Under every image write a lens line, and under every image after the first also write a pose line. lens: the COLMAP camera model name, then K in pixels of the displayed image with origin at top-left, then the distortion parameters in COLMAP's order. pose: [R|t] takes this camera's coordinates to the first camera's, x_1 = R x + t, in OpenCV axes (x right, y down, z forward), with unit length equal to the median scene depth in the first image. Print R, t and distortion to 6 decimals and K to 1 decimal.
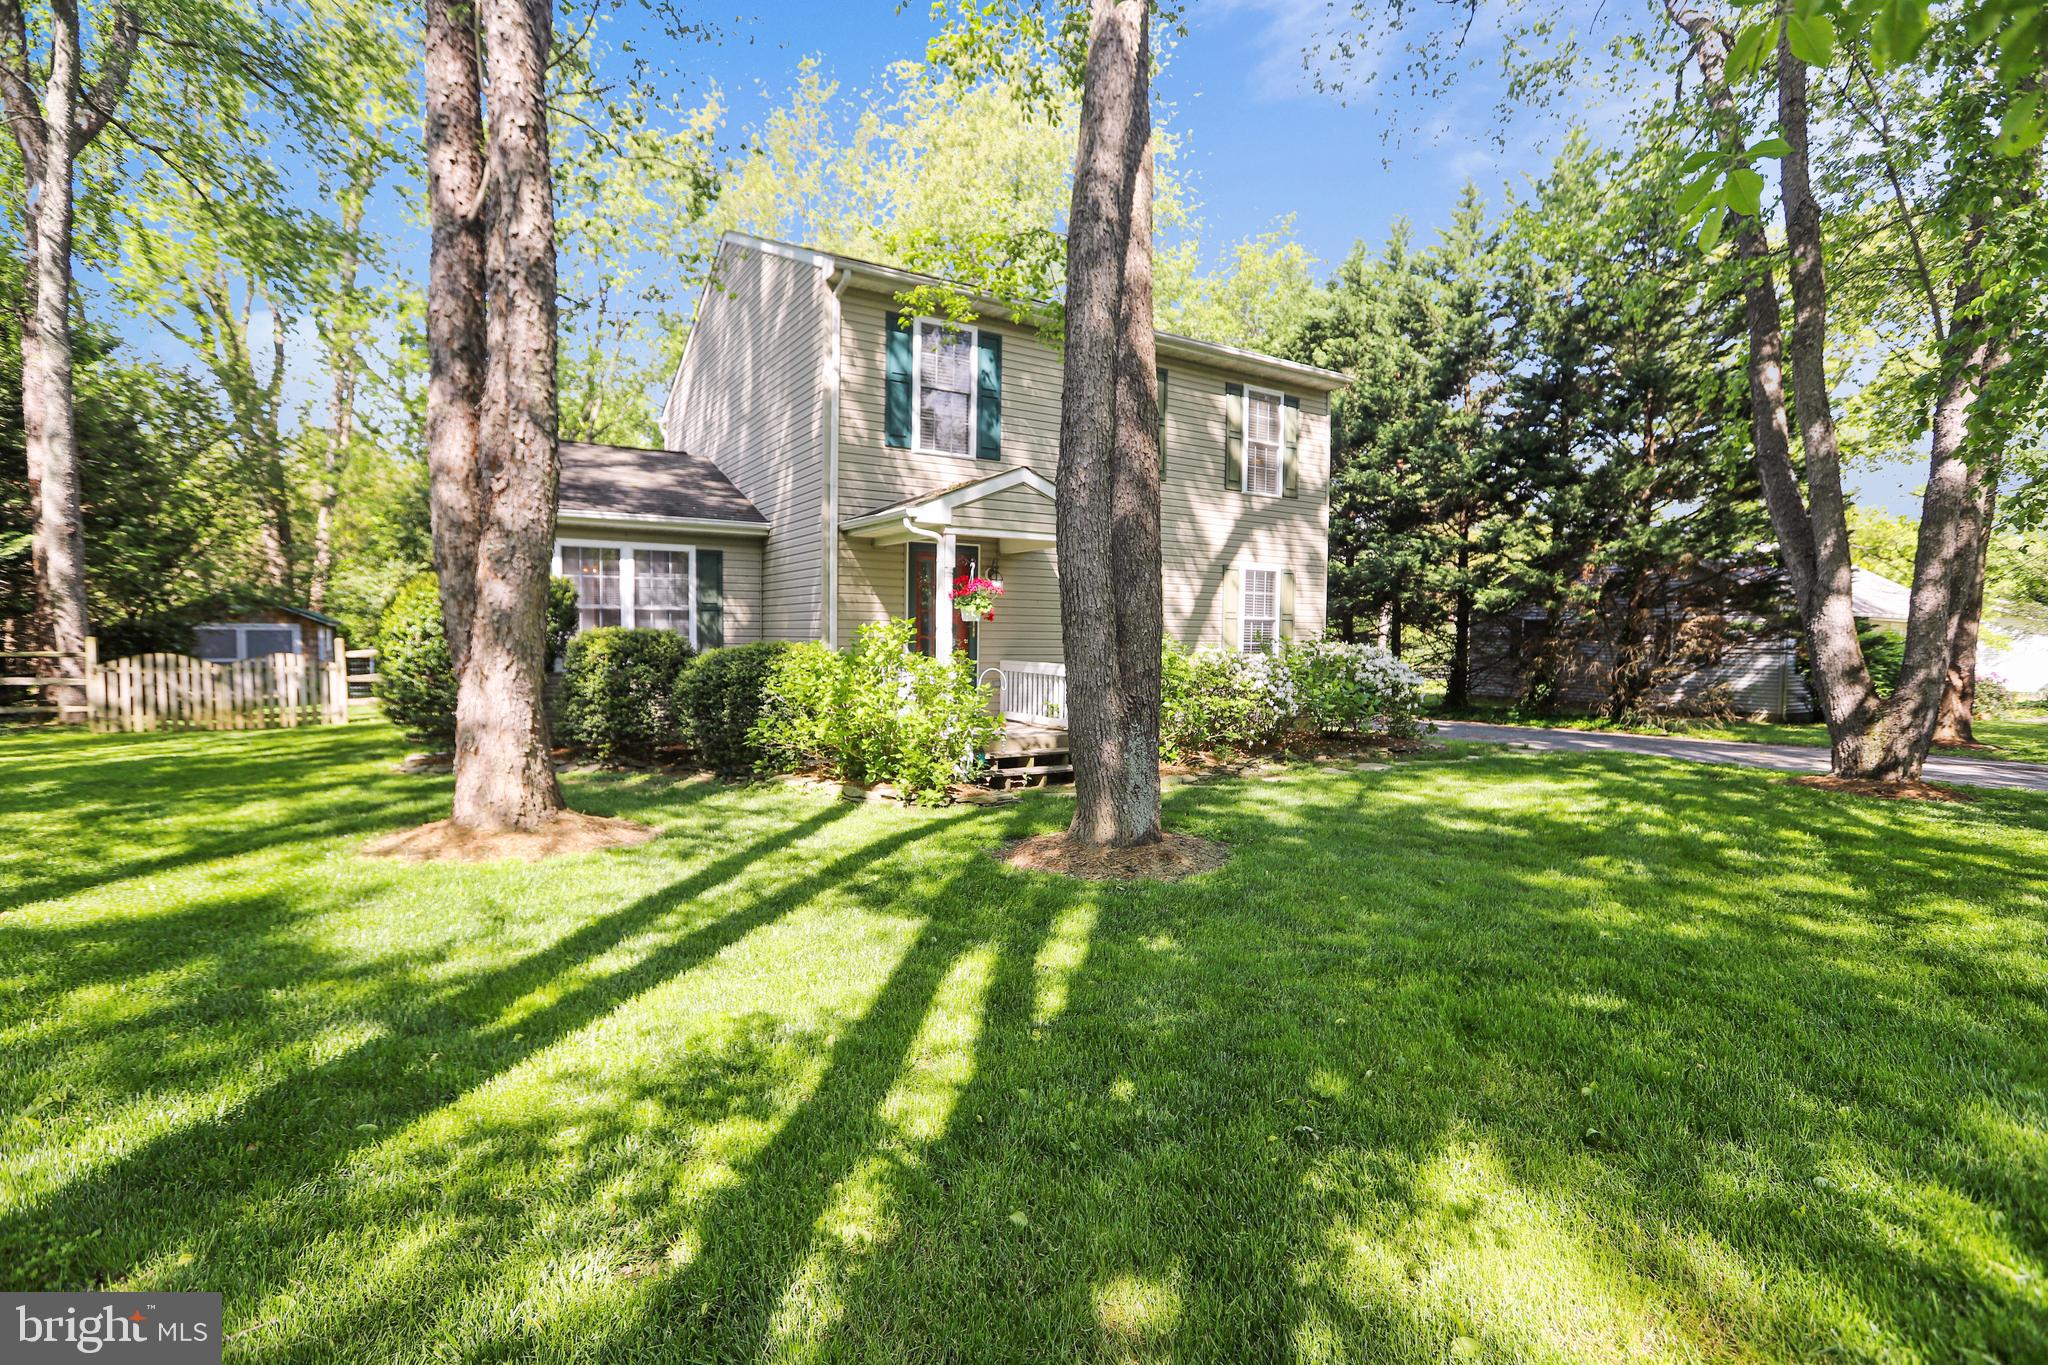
lens RADIAL K [[947.8, 0, 1024.0], [0, 947.8, 682.5], [0, 0, 1]] dist [-0.000901, -0.000148]
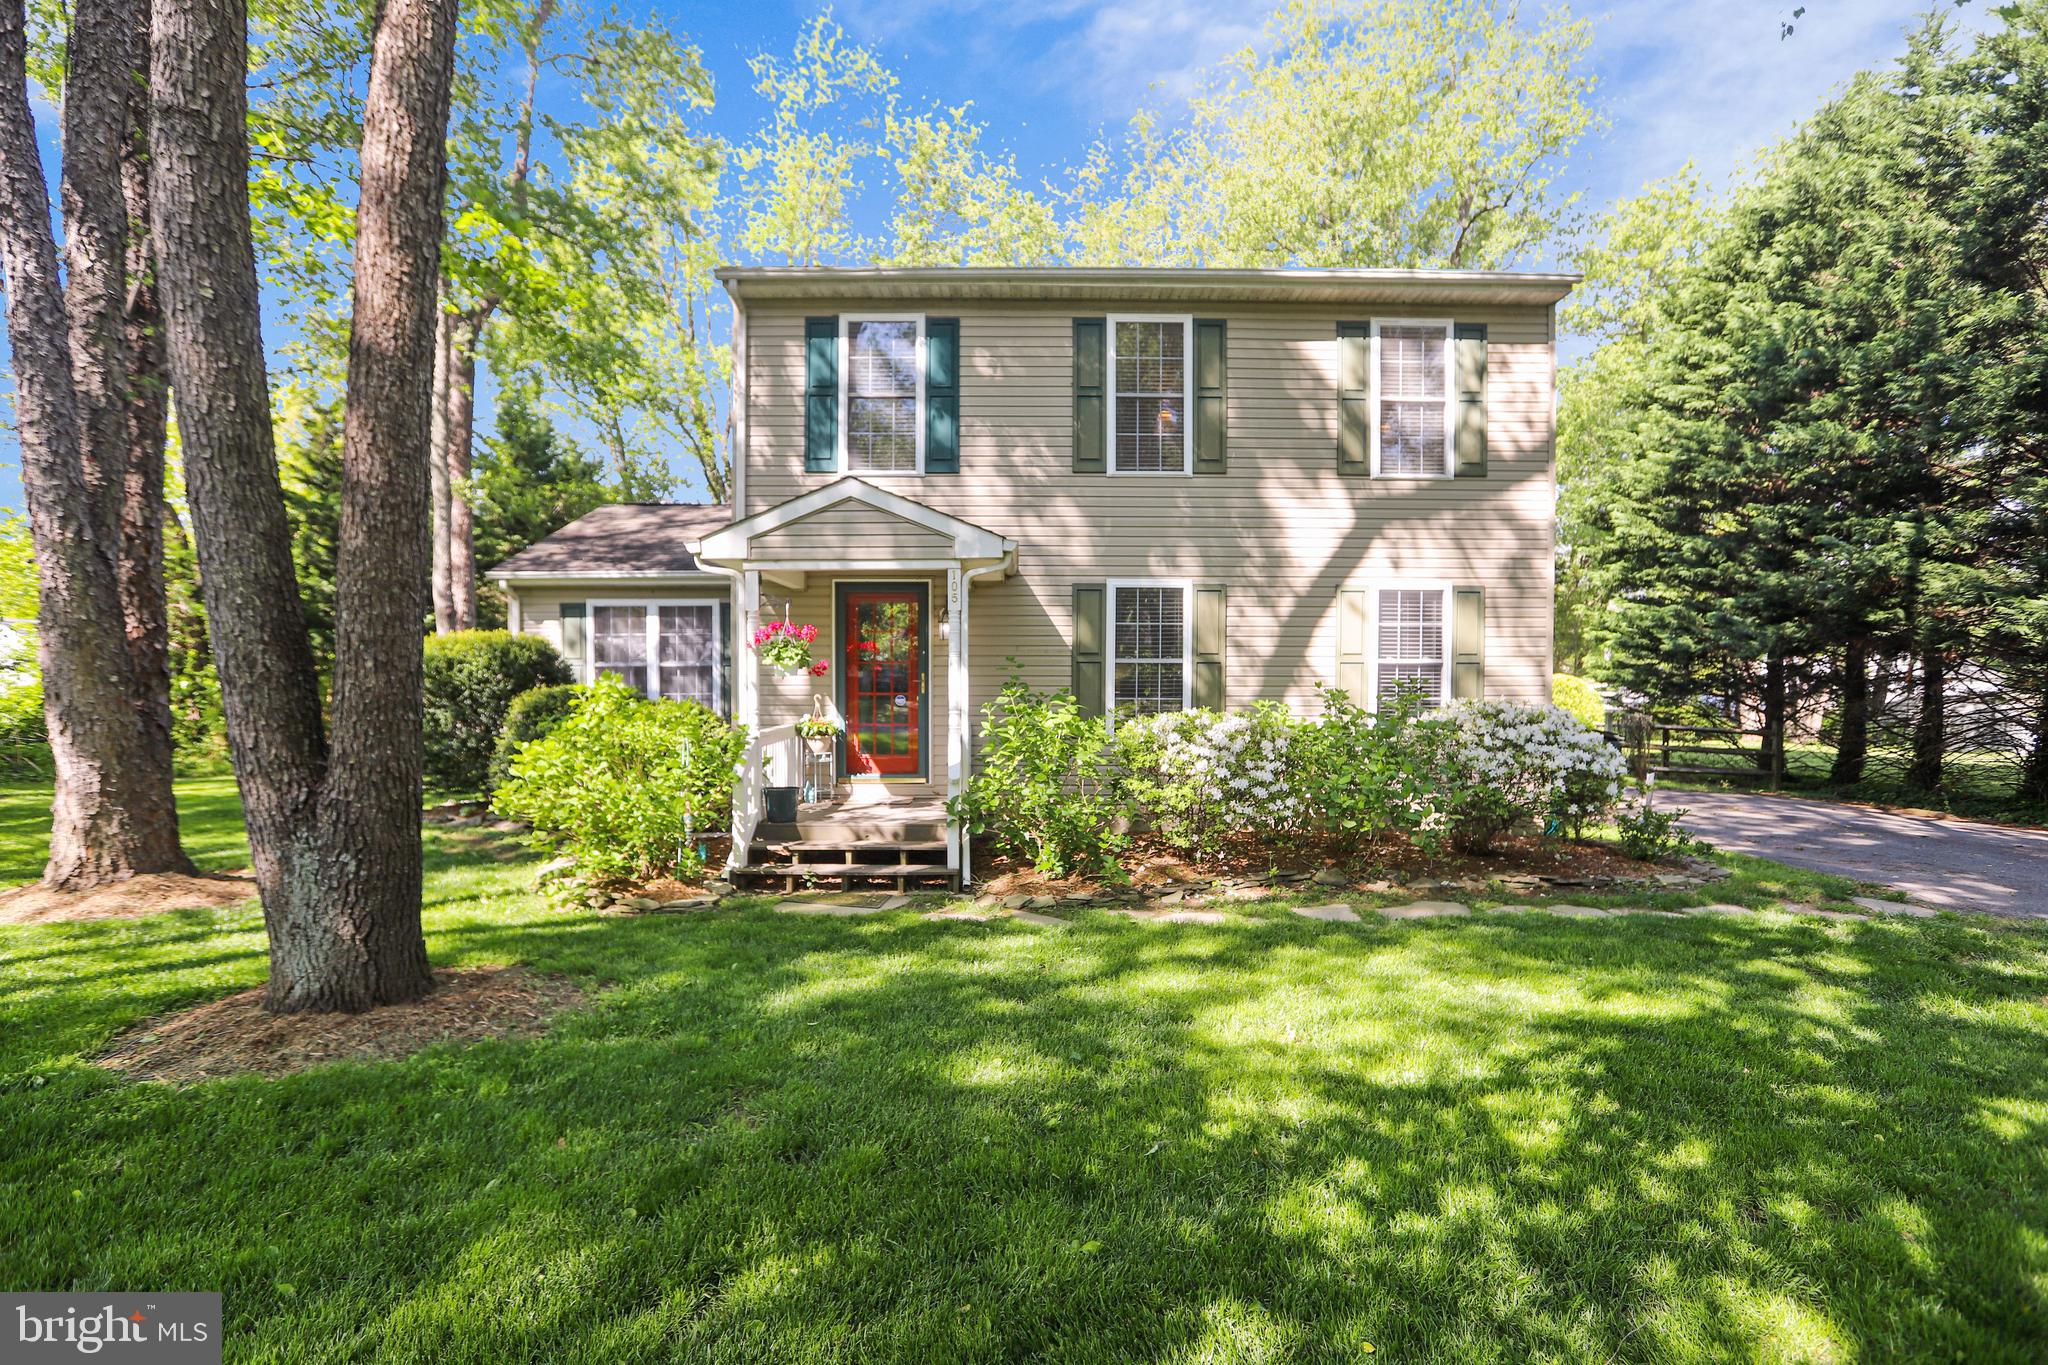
lens RADIAL K [[934.9, 0, 1073.5], [0, 934.9, 721.9], [0, 0, 1]] dist [-0.003657, -0.000320]
pose [[0.858224, 0.010459, -0.513169, 0.472922], [-0.013385, 0.999908, -0.002004, -0.023915], [0.513101, 0.008589, 0.858285, 0.375408]]
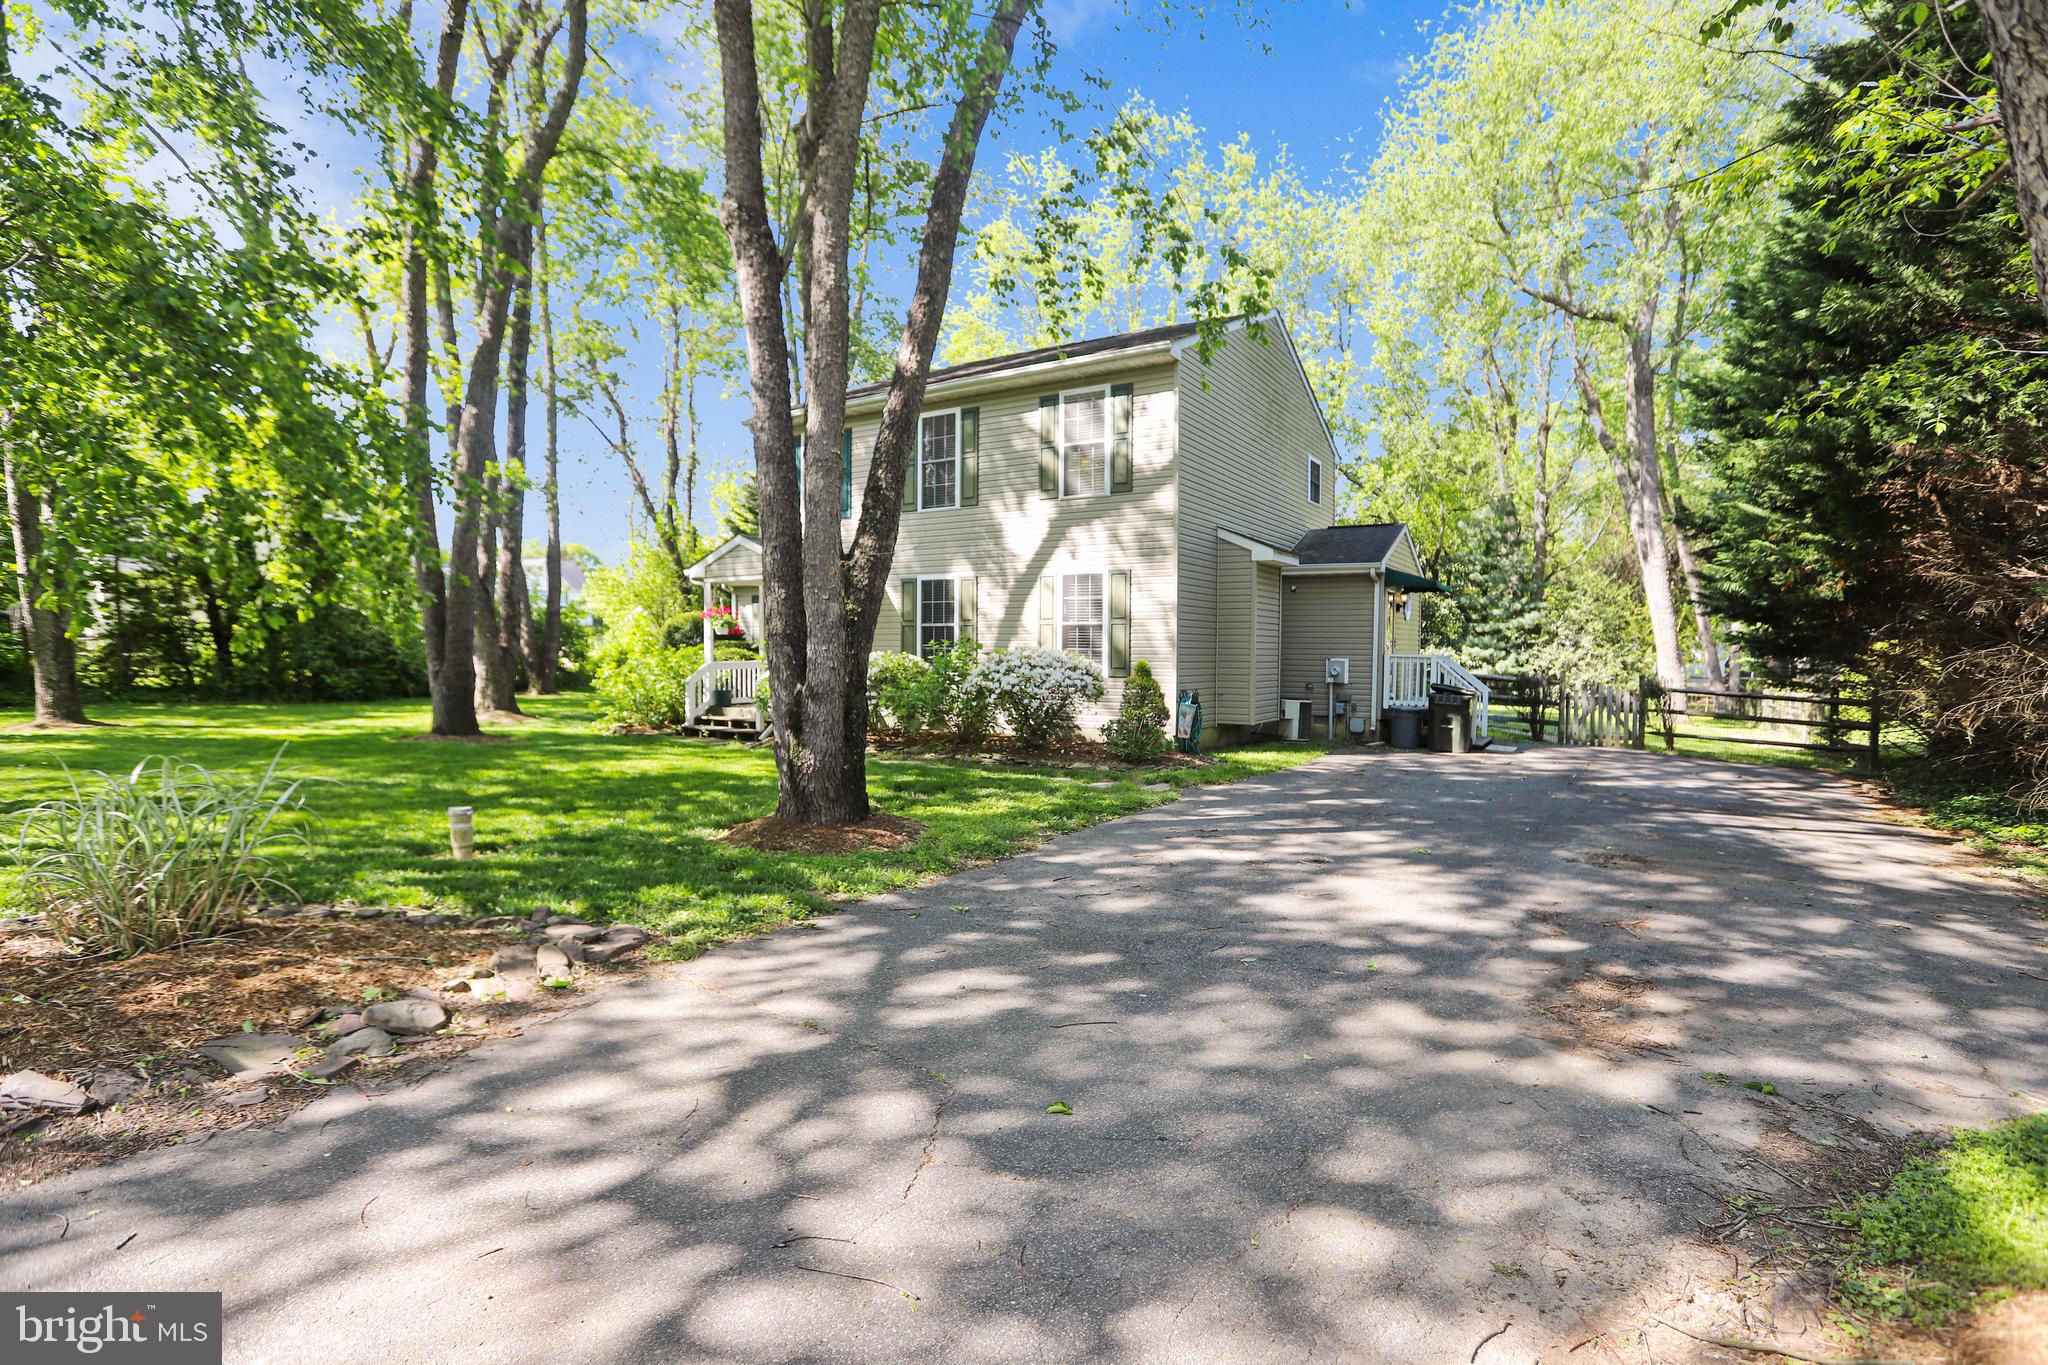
lens RADIAL K [[947.8, 0, 1024.0], [0, 947.8, 682.5], [0, 0, 1]] dist [-0.000901, -0.000148]
pose [[0.467439, 0.011586, -0.883949, 1.331569], [-0.025729, 0.999669, -0.000503, -0.002225], [0.883651, 0.022978, 0.467582, 0.593976]]
